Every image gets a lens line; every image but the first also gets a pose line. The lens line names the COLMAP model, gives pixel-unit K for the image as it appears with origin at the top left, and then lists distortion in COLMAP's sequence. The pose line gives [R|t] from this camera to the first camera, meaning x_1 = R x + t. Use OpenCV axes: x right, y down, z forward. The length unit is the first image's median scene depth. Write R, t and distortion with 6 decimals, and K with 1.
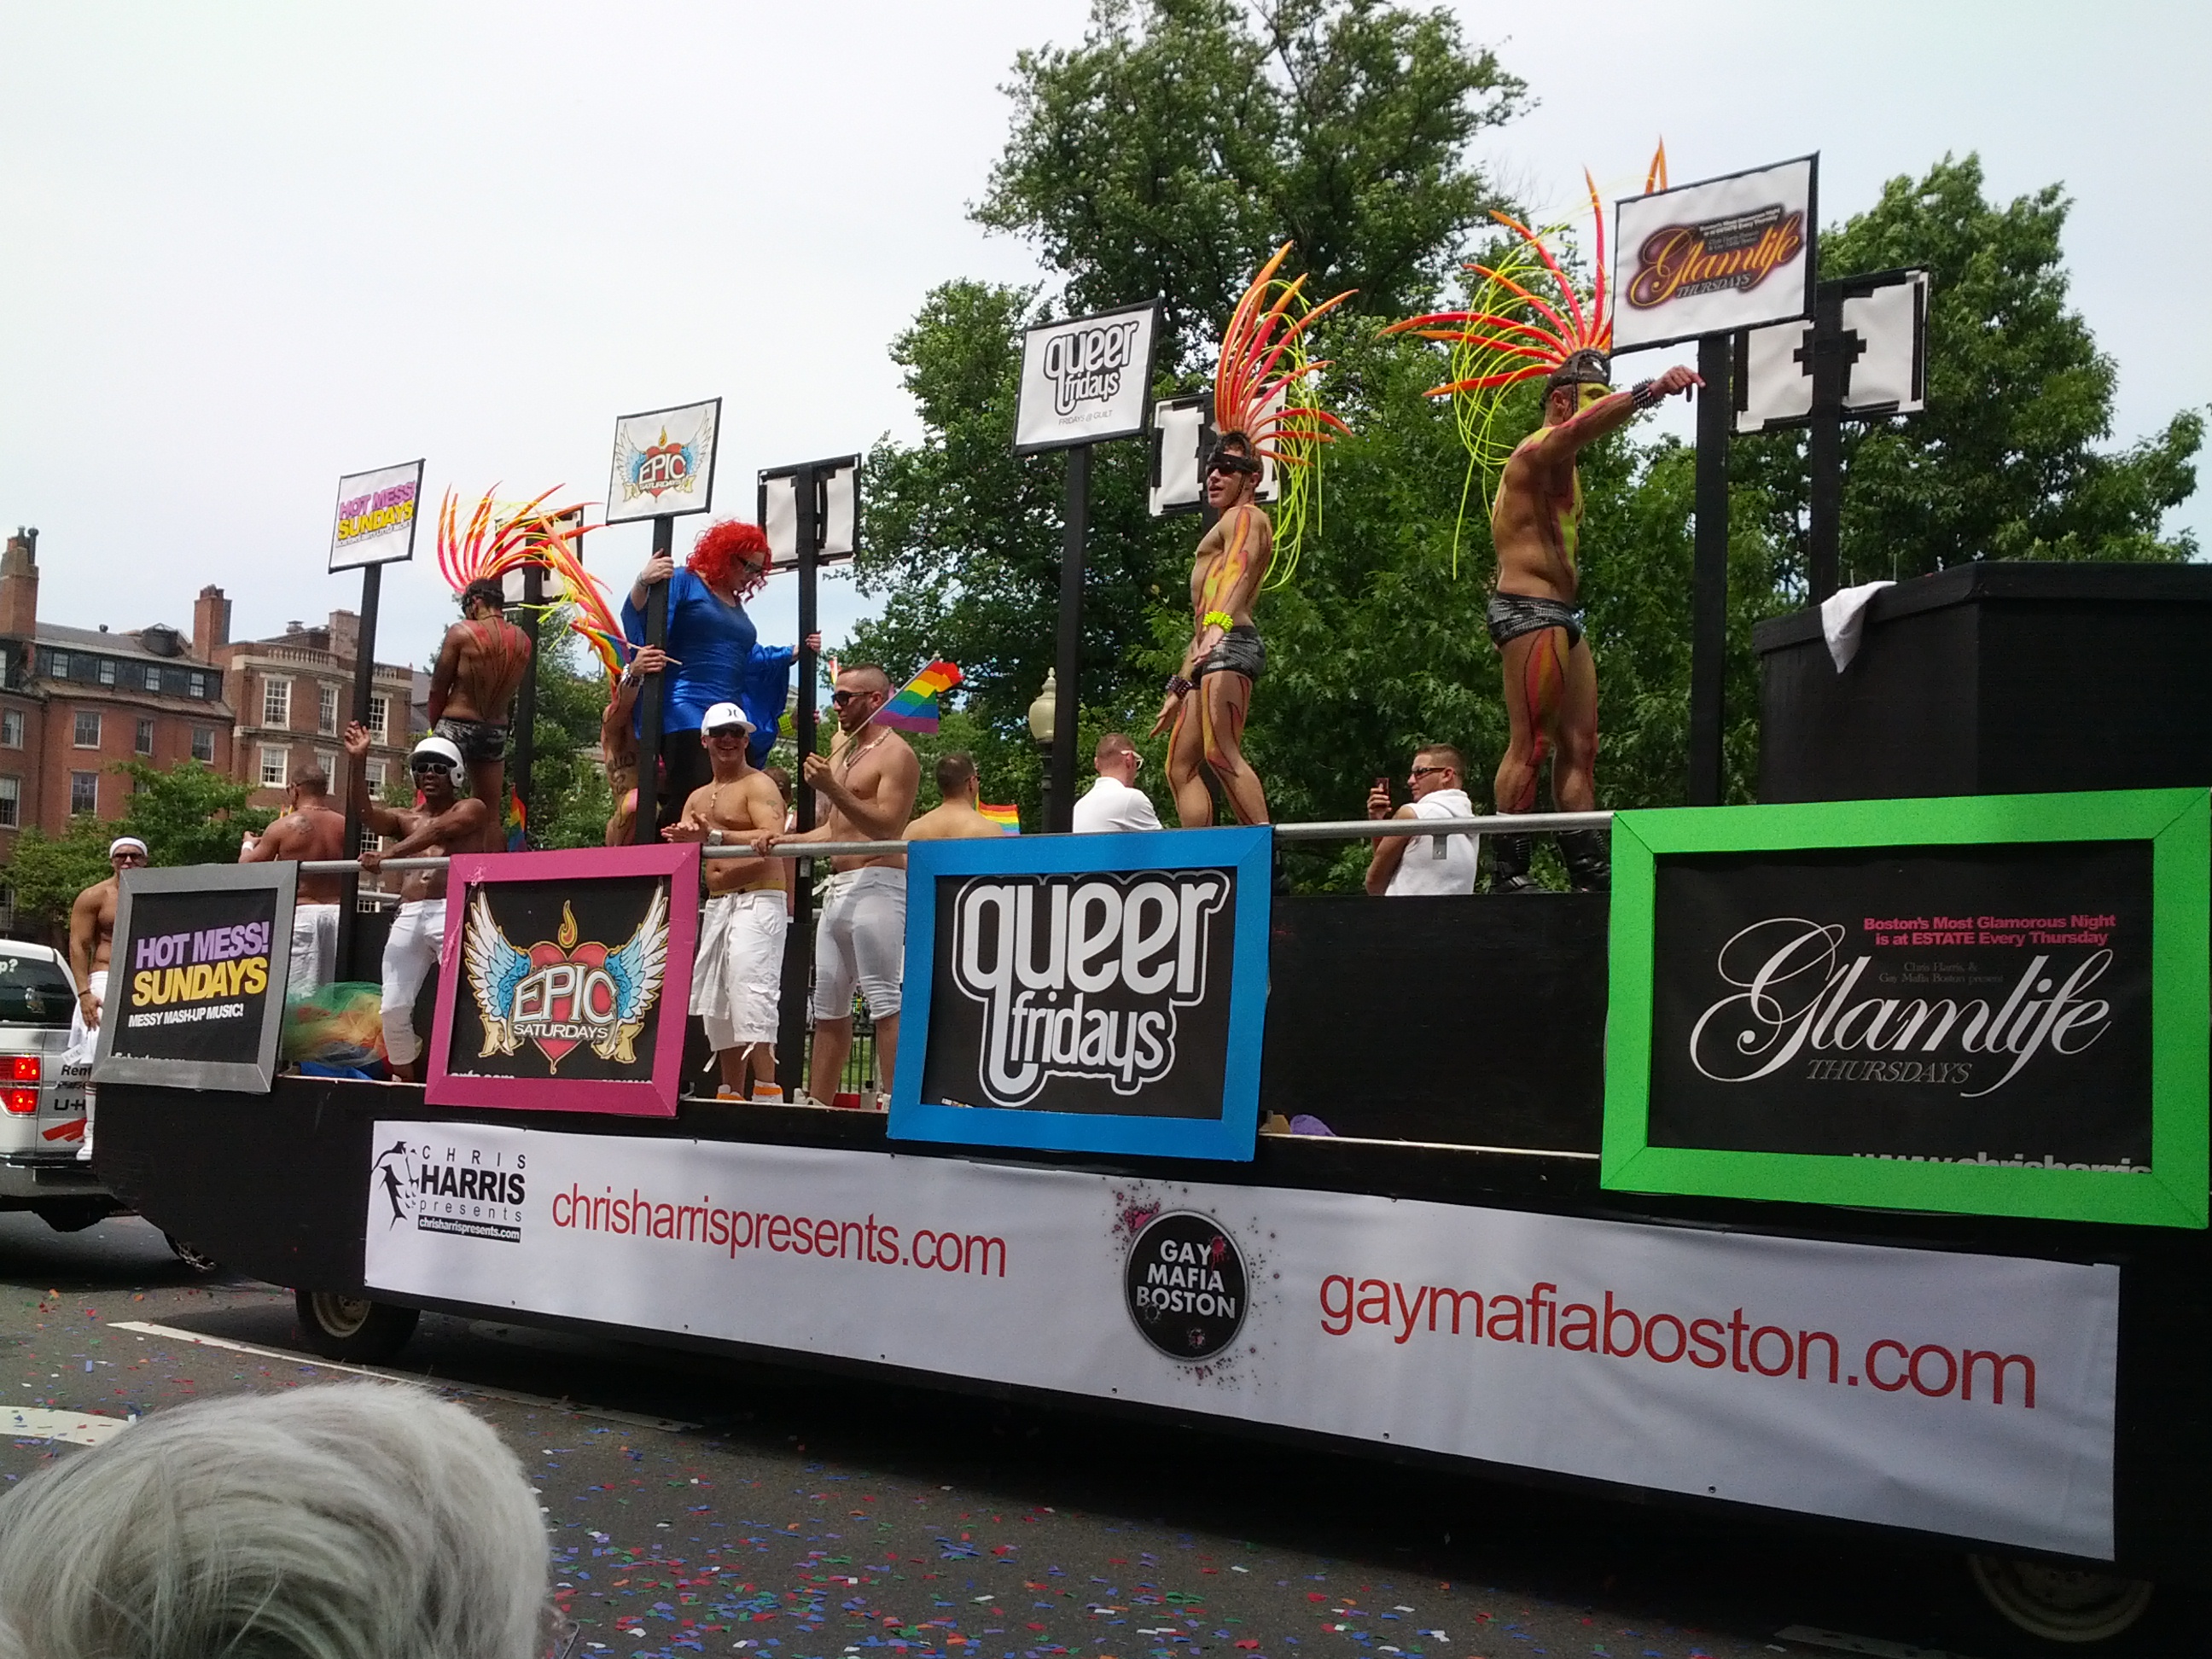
lens RADIAL K [[2188.6, 0, 1031.4], [0, 2188.6, 818.2], [0, 0, 1]] dist [0.101611, -0.183608]
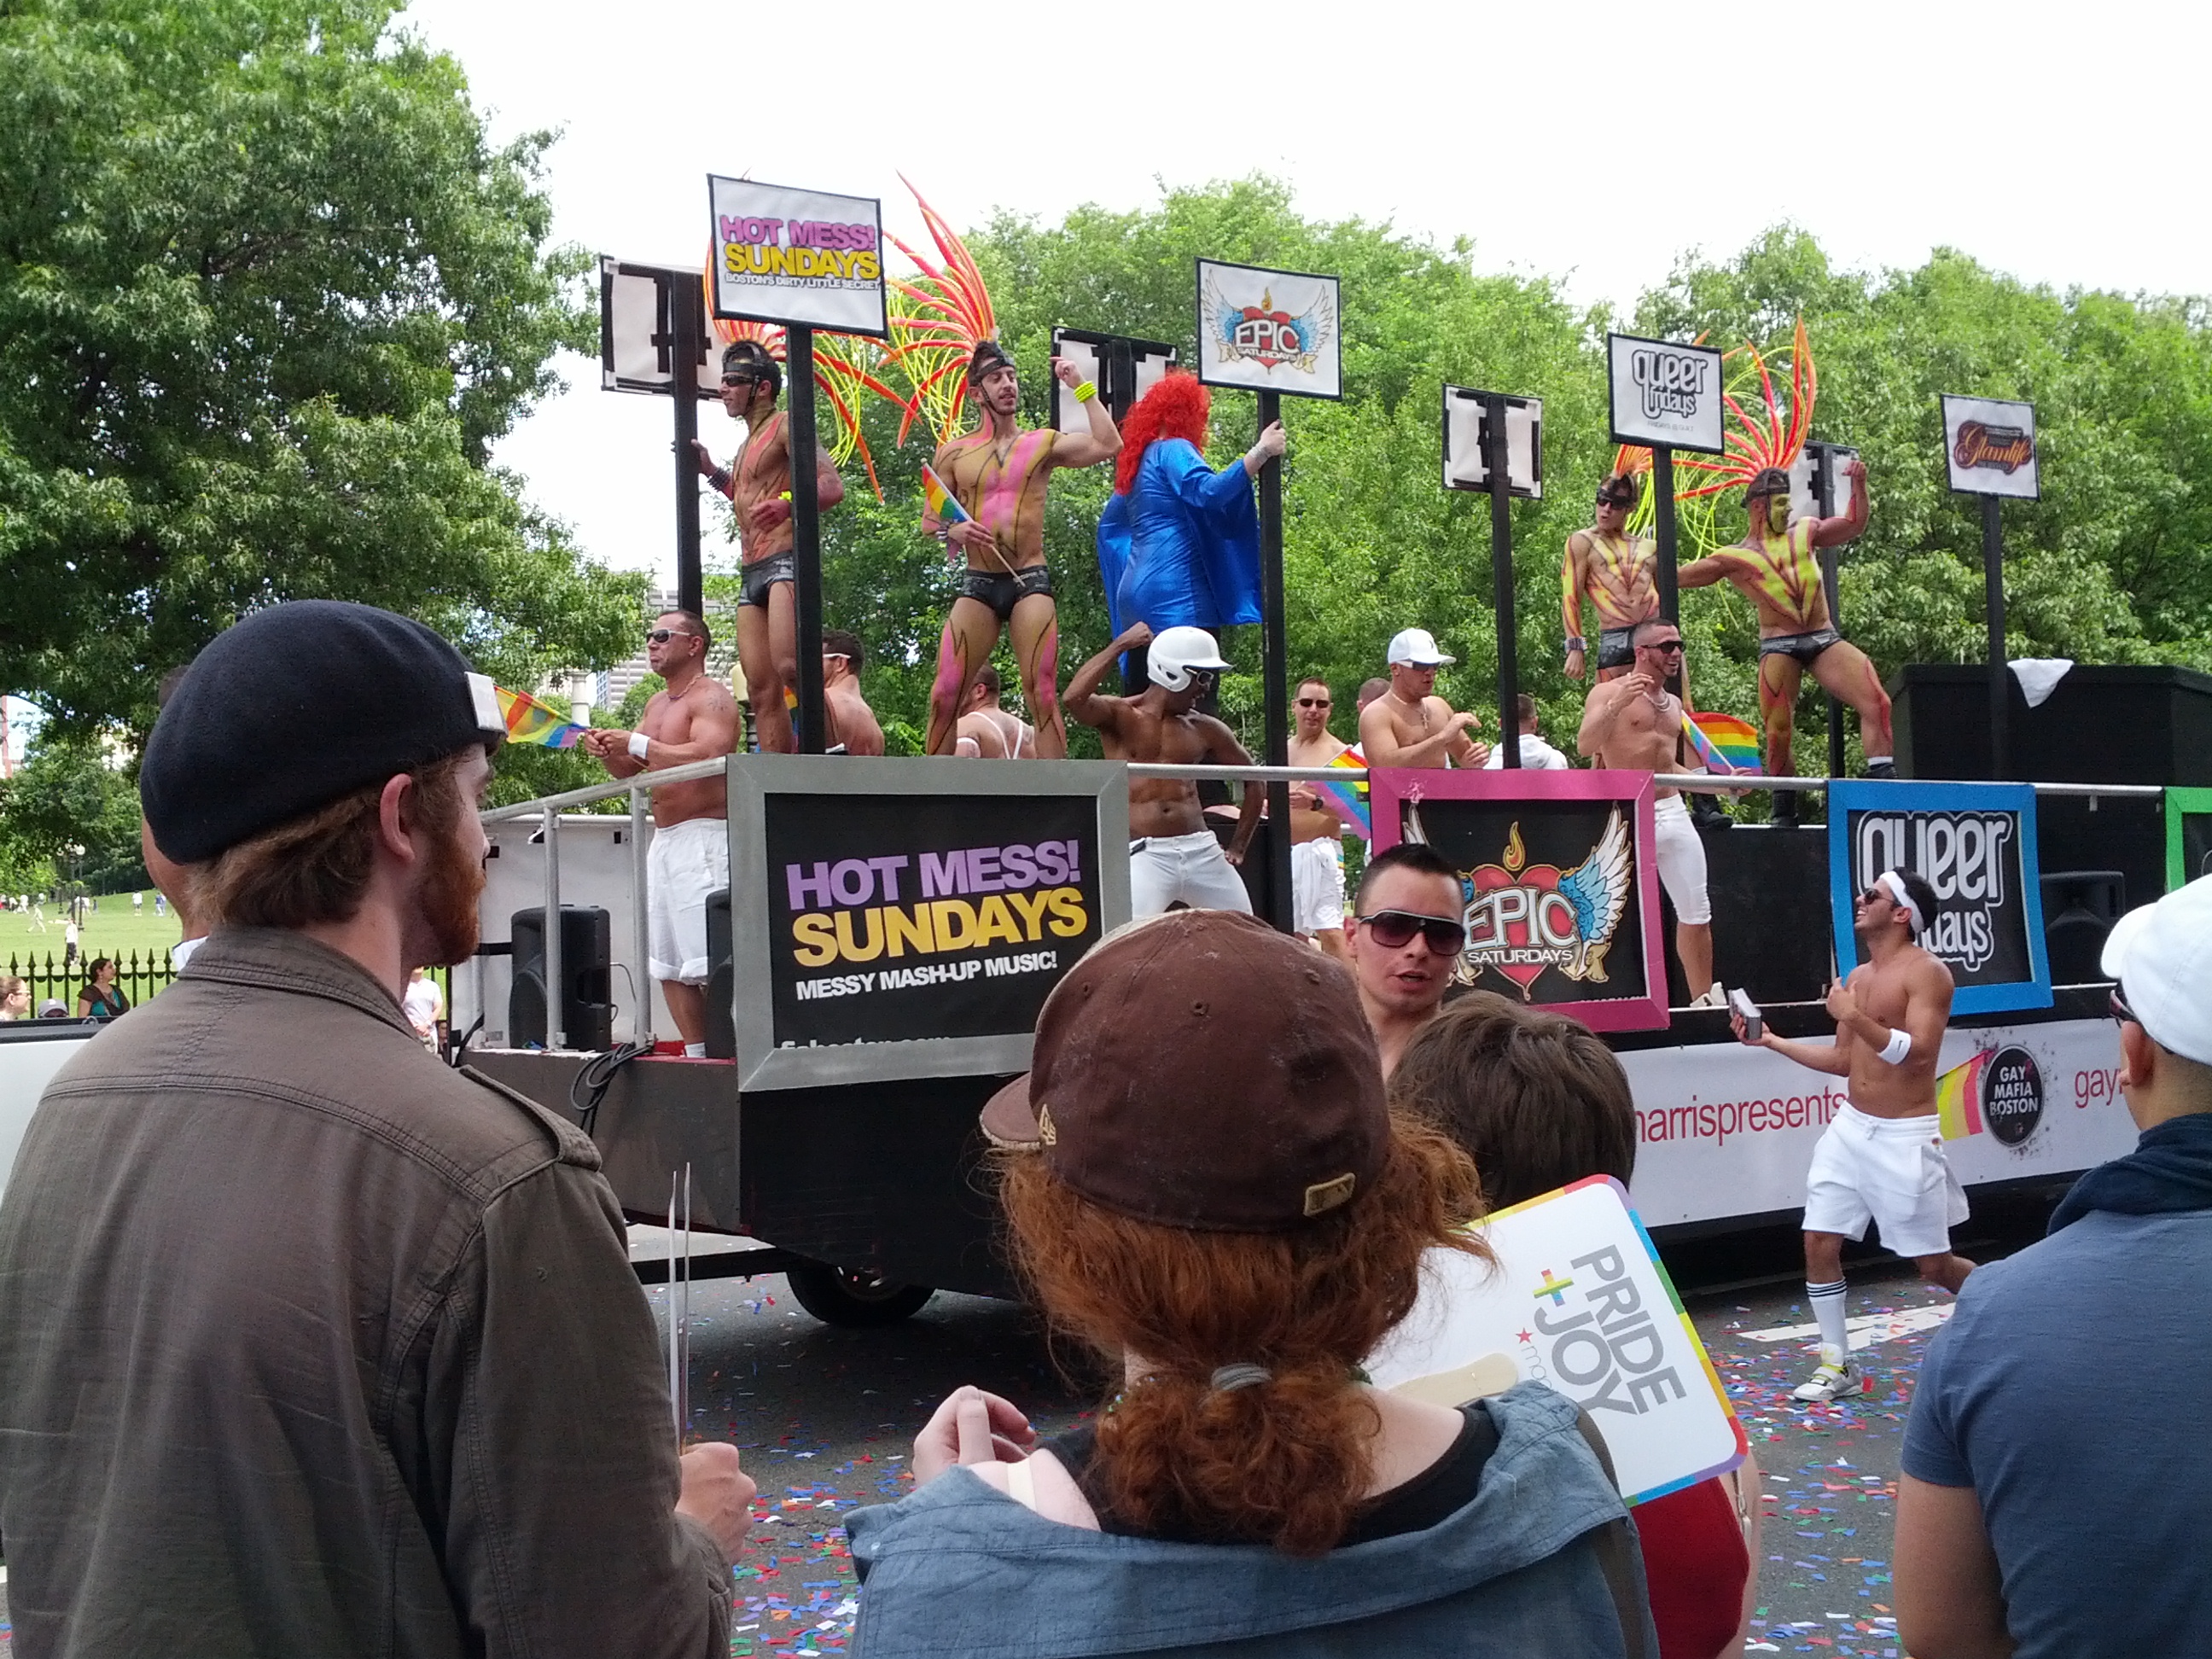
lens RADIAL K [[2222.3, 0, 1106.0], [0, 2222.3, 829.5], [0, 0, 1]] dist [0.068244, -0.191135]
pose [[0.321344, 0.004597, 0.946951, -1.203471], [-0.055262, 0.998375, 0.013906, 0.037497], [-0.945349, -0.056799, 0.321076, 0.862988]]
